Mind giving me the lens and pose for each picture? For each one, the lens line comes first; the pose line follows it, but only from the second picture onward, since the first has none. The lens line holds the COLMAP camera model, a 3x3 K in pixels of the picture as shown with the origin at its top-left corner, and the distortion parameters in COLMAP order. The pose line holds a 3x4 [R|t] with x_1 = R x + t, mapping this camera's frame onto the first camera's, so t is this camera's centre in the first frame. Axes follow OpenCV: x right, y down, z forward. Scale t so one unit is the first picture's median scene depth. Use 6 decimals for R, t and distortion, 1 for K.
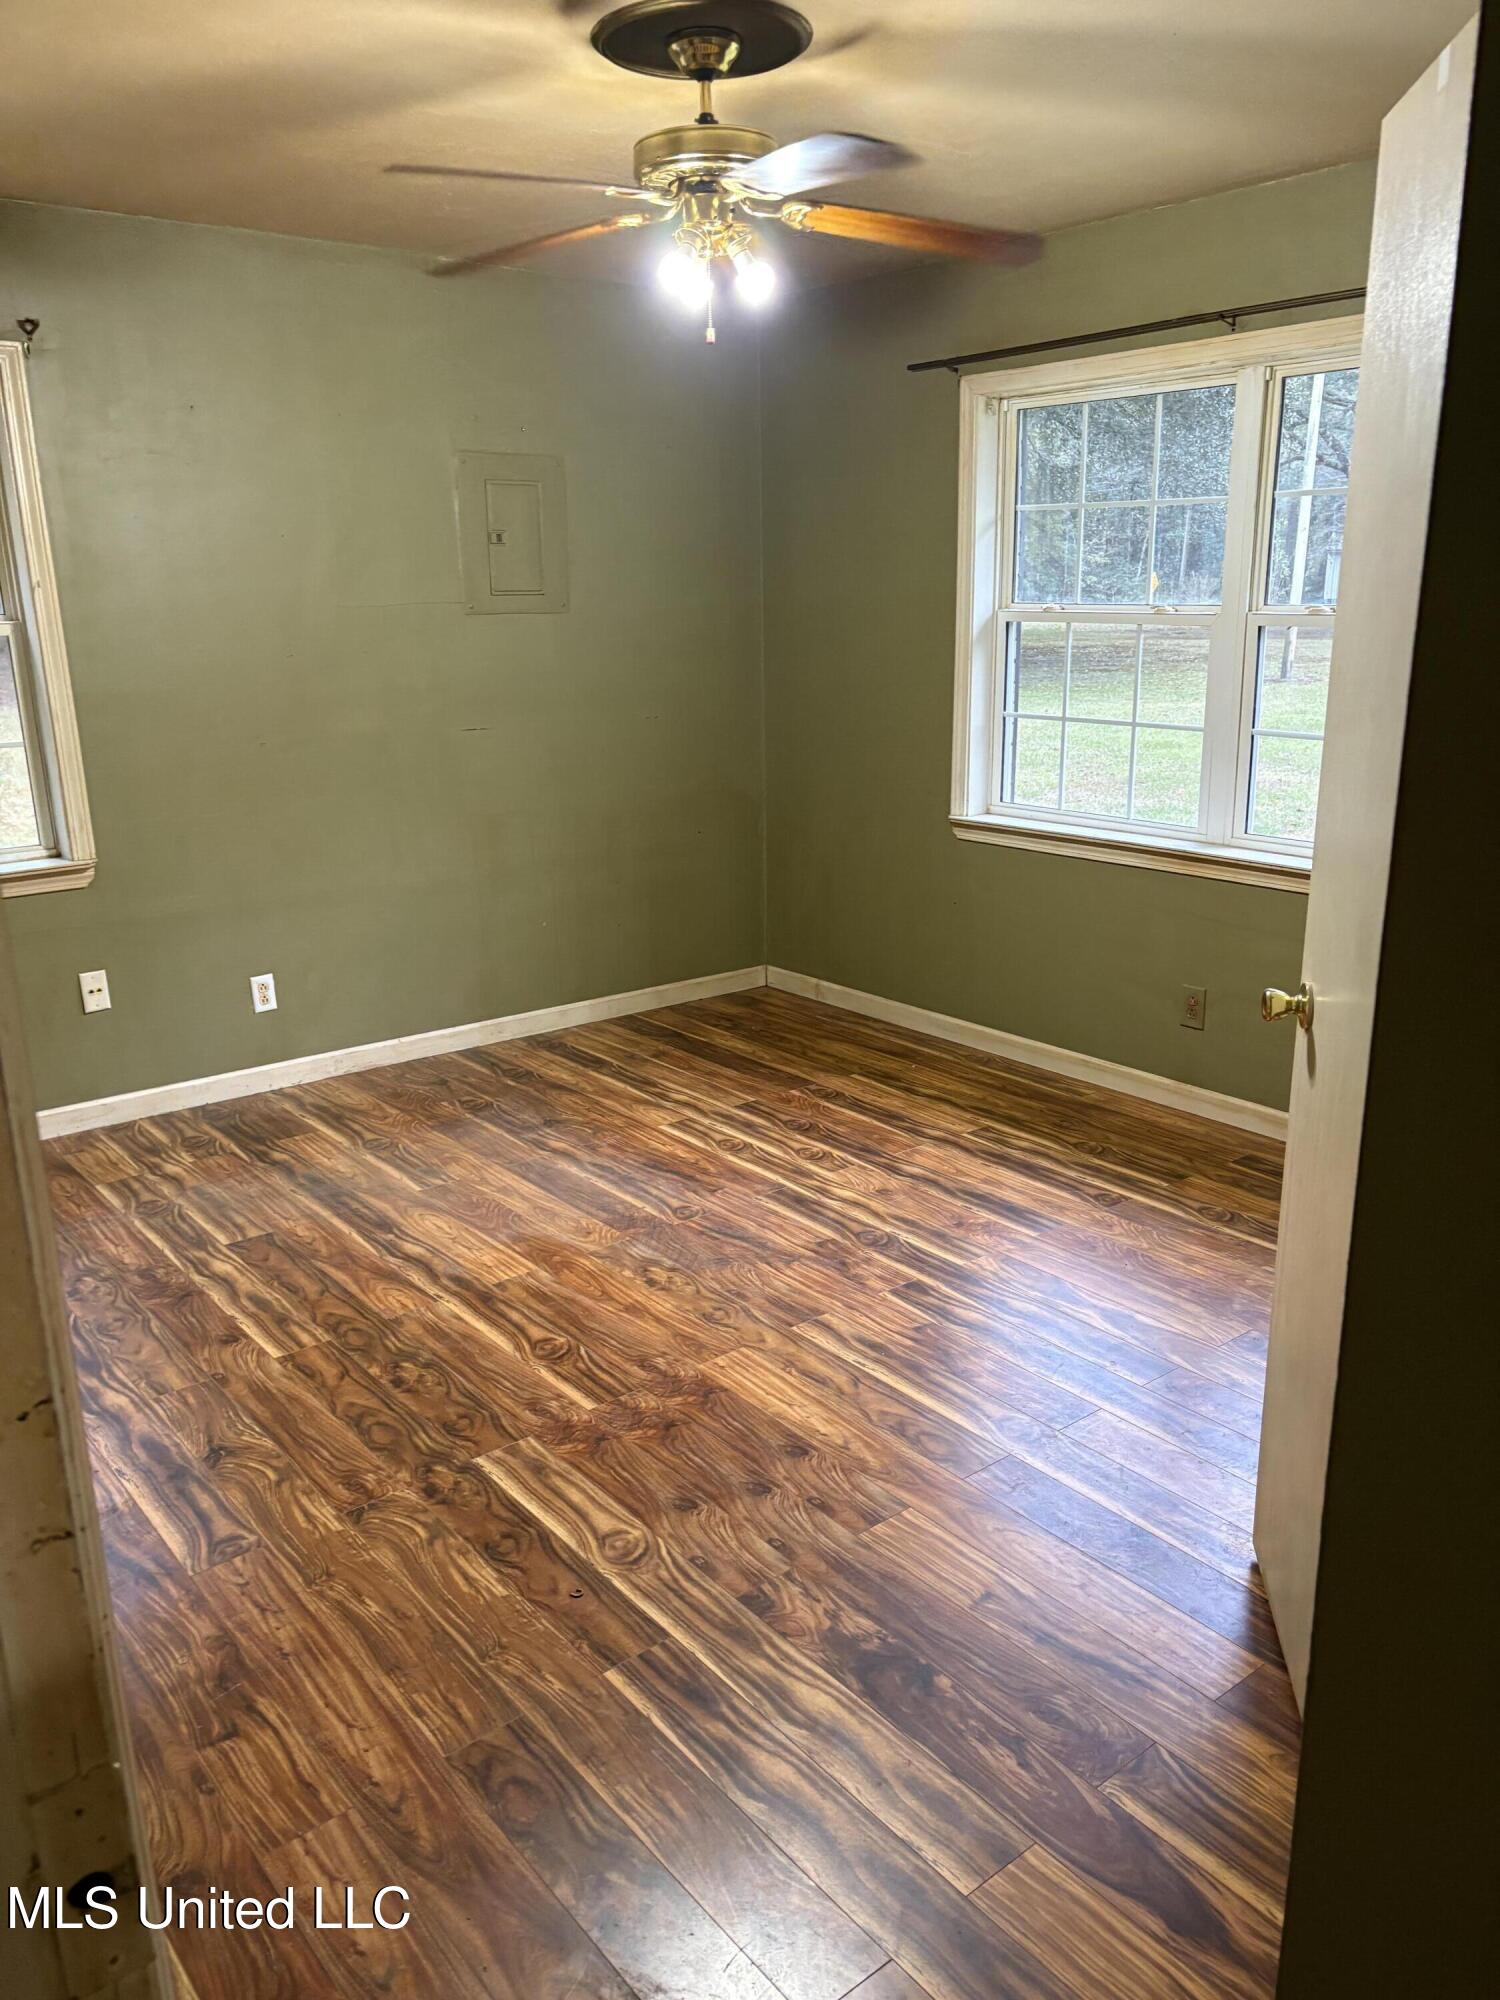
lens RADIAL K [[1485.0, 0, 750.0], [0, 1485.0, 1000.0], [0, 0, 1]] dist [0.068467, -0.151726]
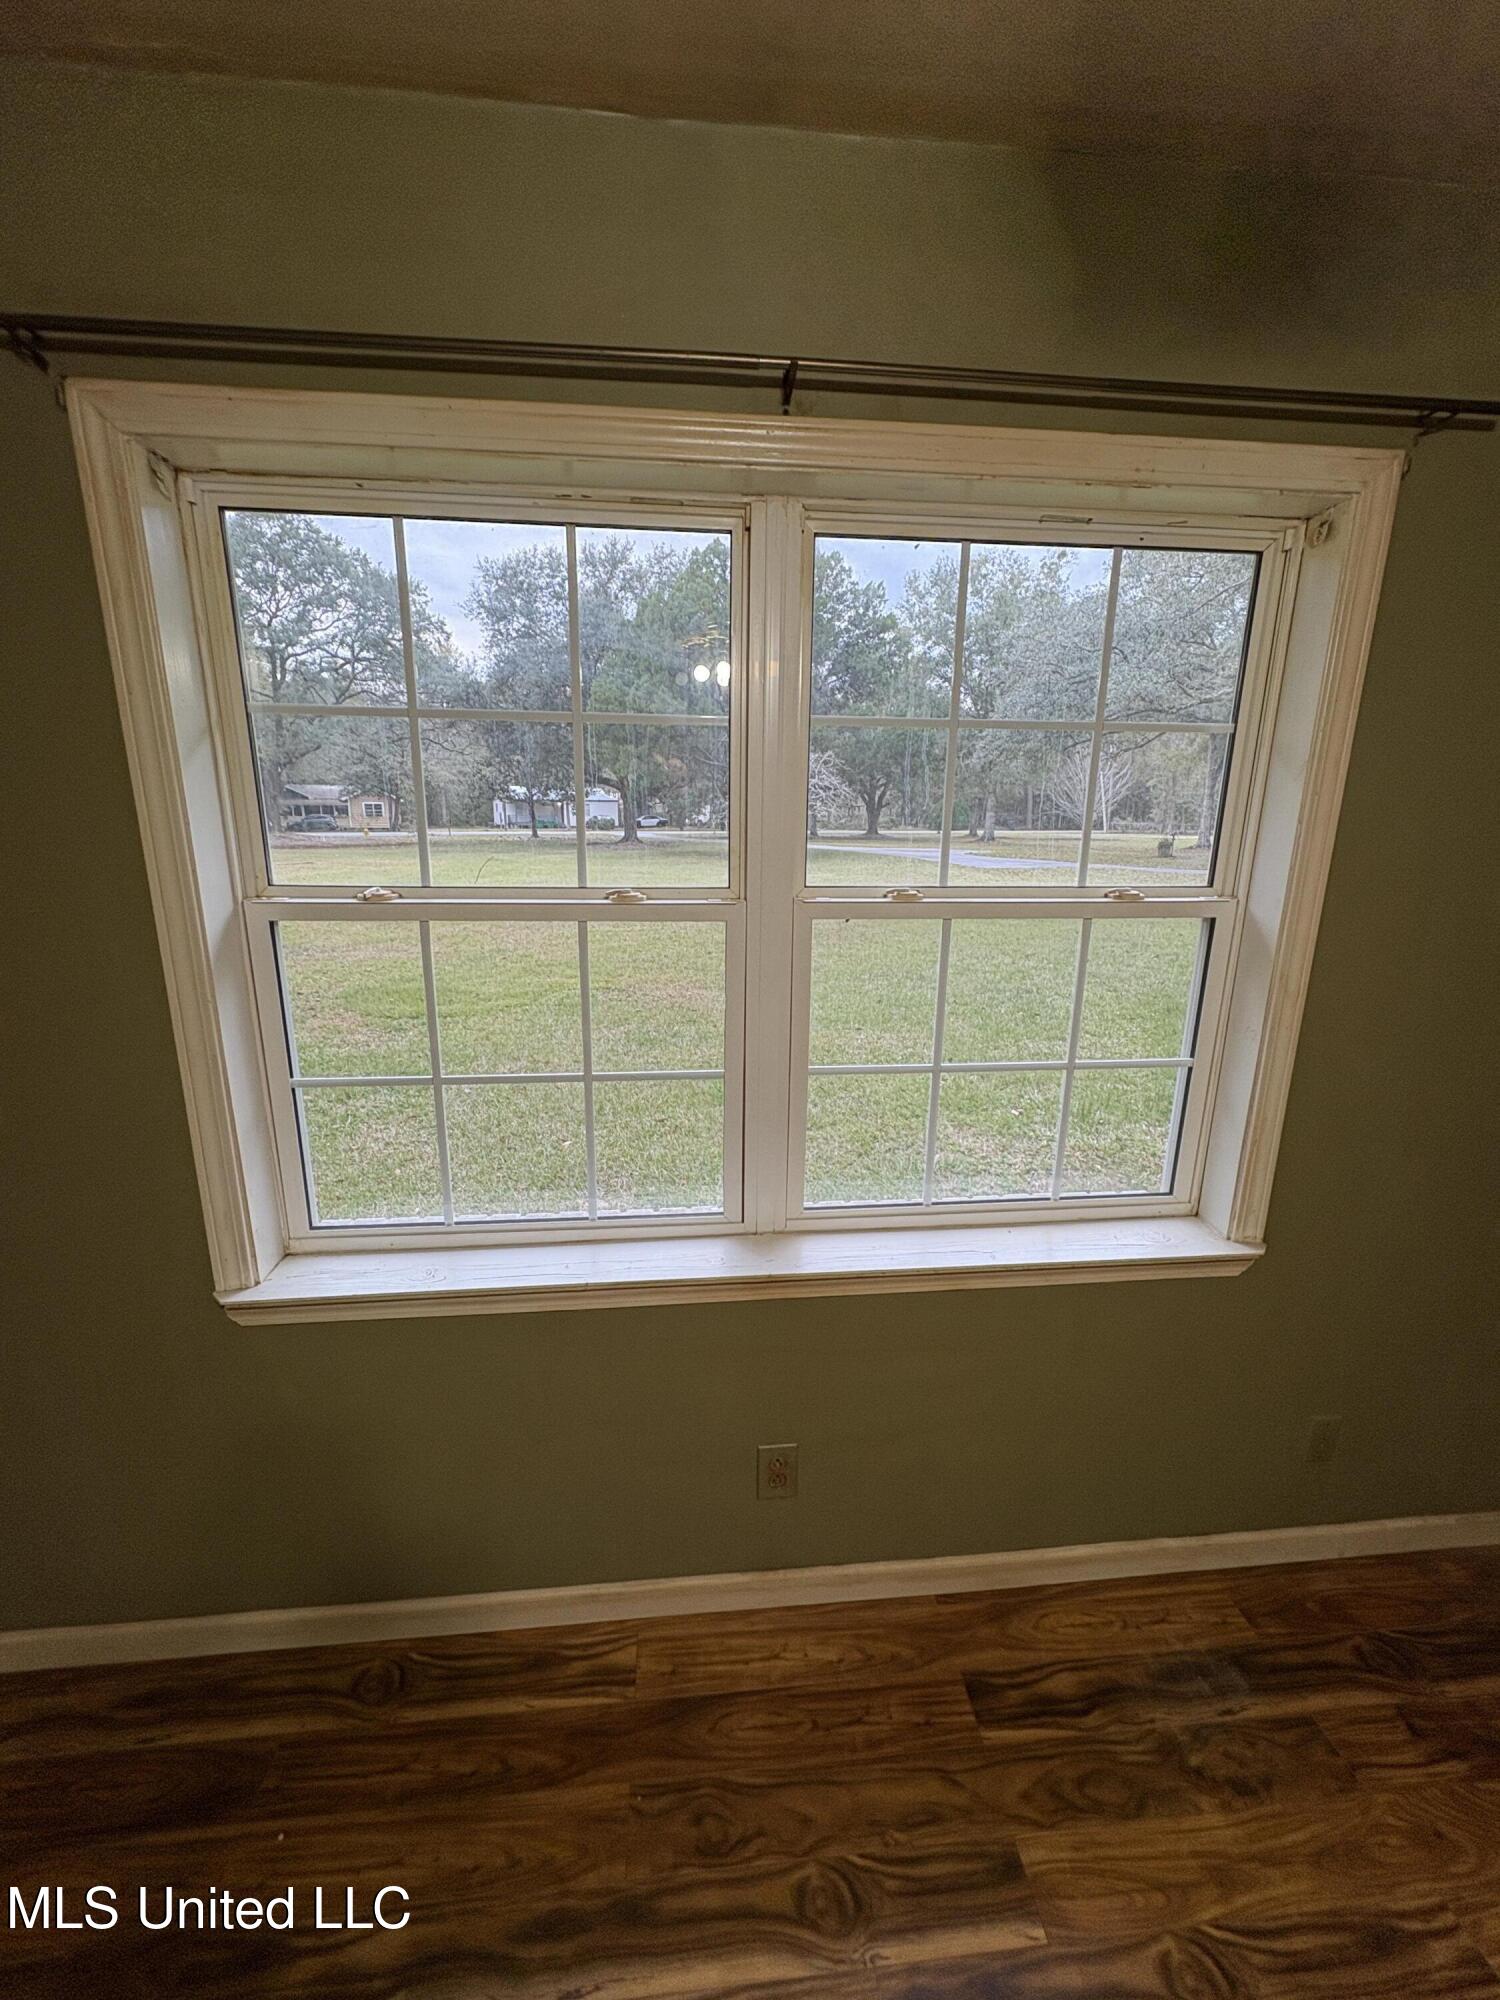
lens RADIAL K [[789.1, 0, 750.0], [0, 789.1, 1000.0], [0, 0, 1]] dist [0.002082, 0.000318]
pose [[0.546195, -0.176565, 0.818838, 0.033556], [0.214131, 0.974484, 0.067294, -0.218501], [-0.809826, 0.138583, 0.570067, 0.738028]]
